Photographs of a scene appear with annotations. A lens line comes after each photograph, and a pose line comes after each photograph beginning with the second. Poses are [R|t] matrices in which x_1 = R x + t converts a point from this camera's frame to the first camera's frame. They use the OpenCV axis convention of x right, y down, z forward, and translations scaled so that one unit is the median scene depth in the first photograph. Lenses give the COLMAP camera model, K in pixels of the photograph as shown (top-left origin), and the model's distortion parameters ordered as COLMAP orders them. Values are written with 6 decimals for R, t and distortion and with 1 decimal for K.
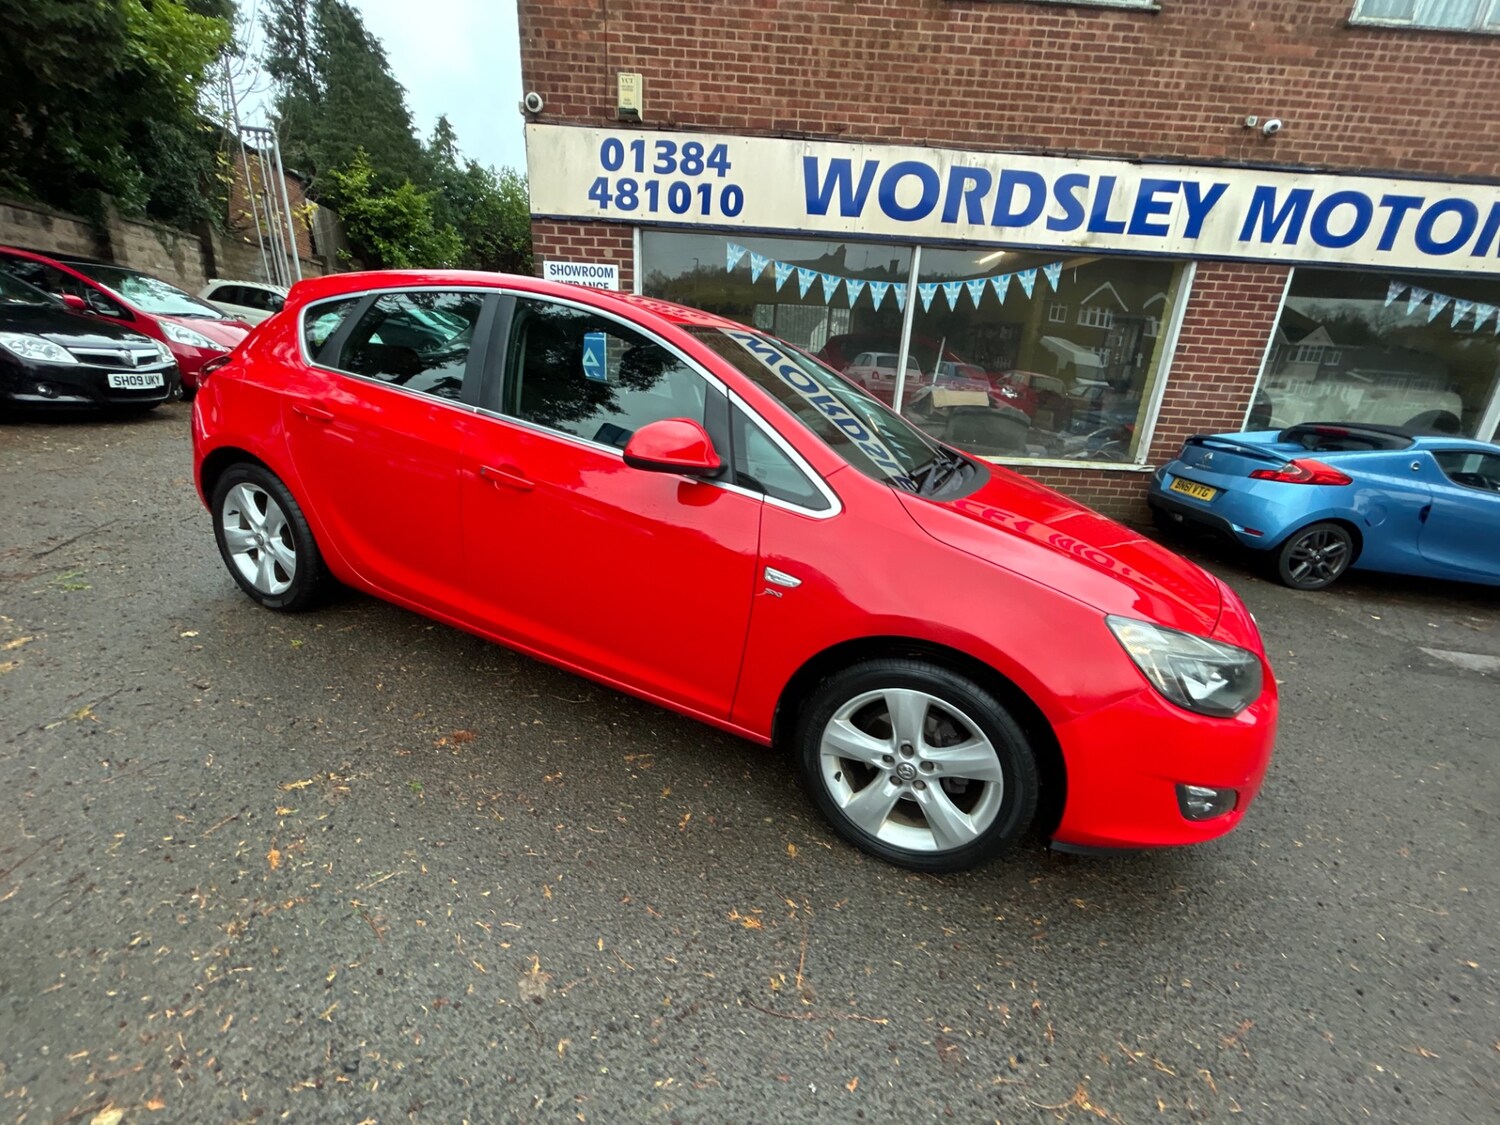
lens RADIAL K [[602.8, 0, 754.7], [0, 602.8, 558.7], [0, 0, 1]] dist [0.001140, -0.000799]
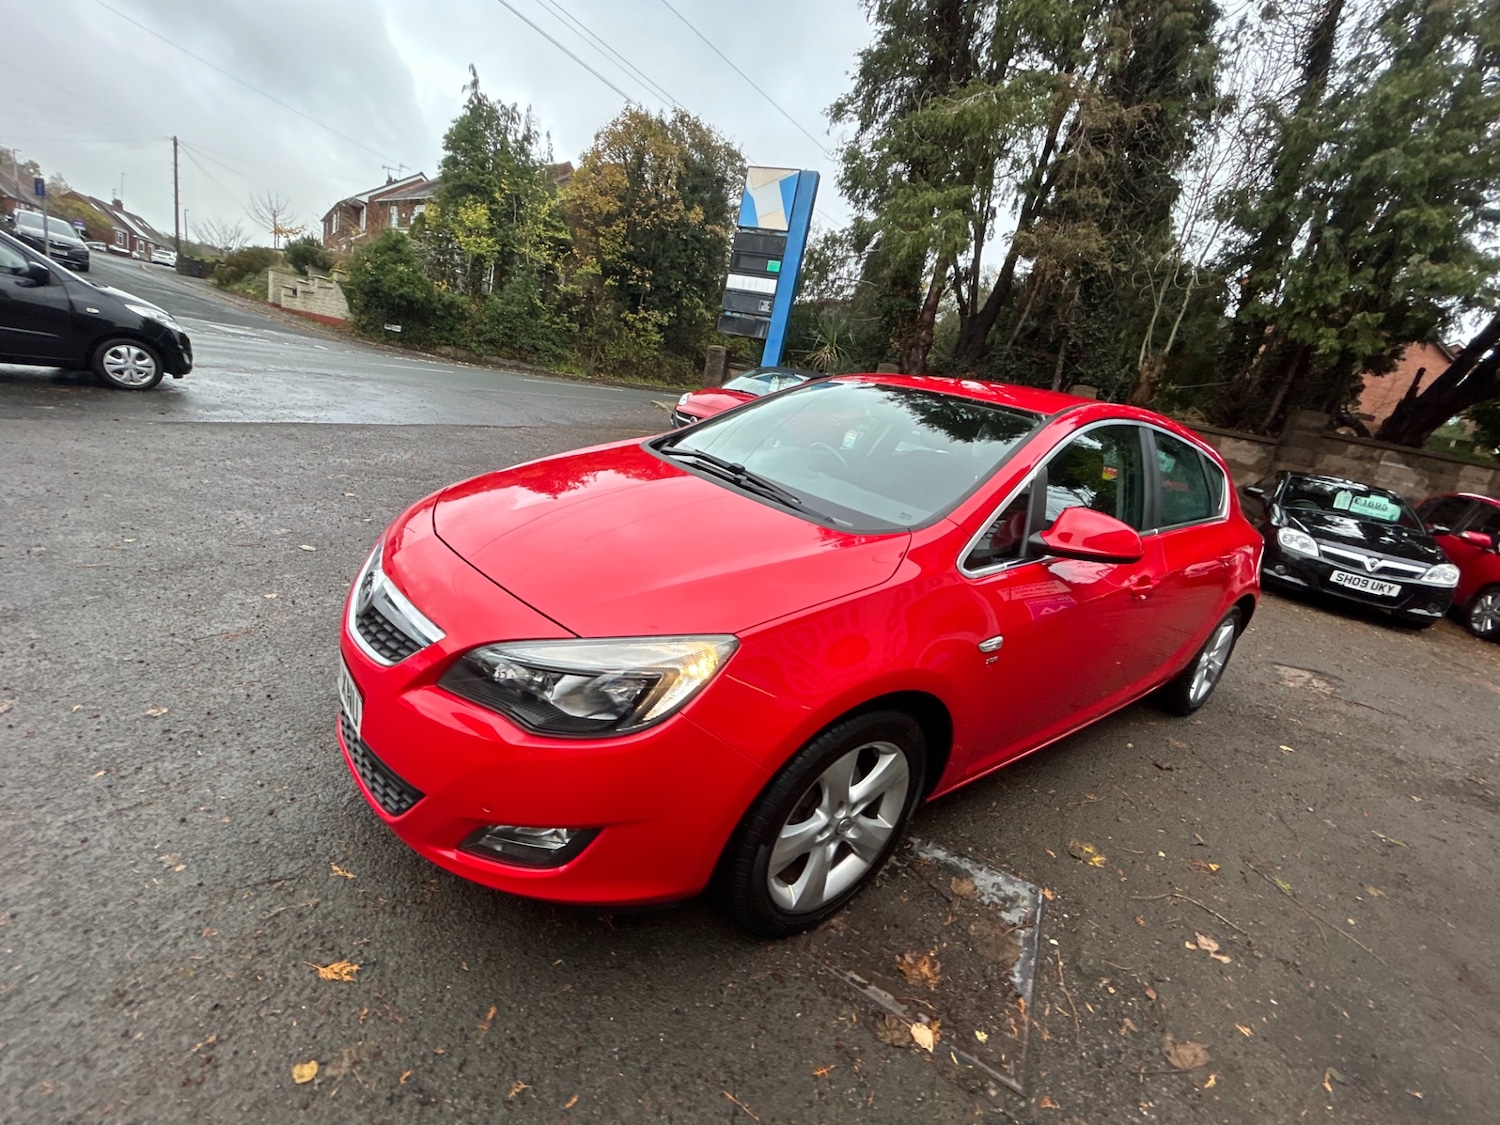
lens RADIAL K [[602.8, 0, 752.0], [0, 602.8, 556.5], [0, 0, 1]] dist [0.001140, -0.000799]
pose [[-0.482723, 0.048484, -0.874430, 0.445506], [-0.487815, 0.814346, 0.314448, -0.138024], [0.727334, 0.578351, -0.369452, 0.567869]]
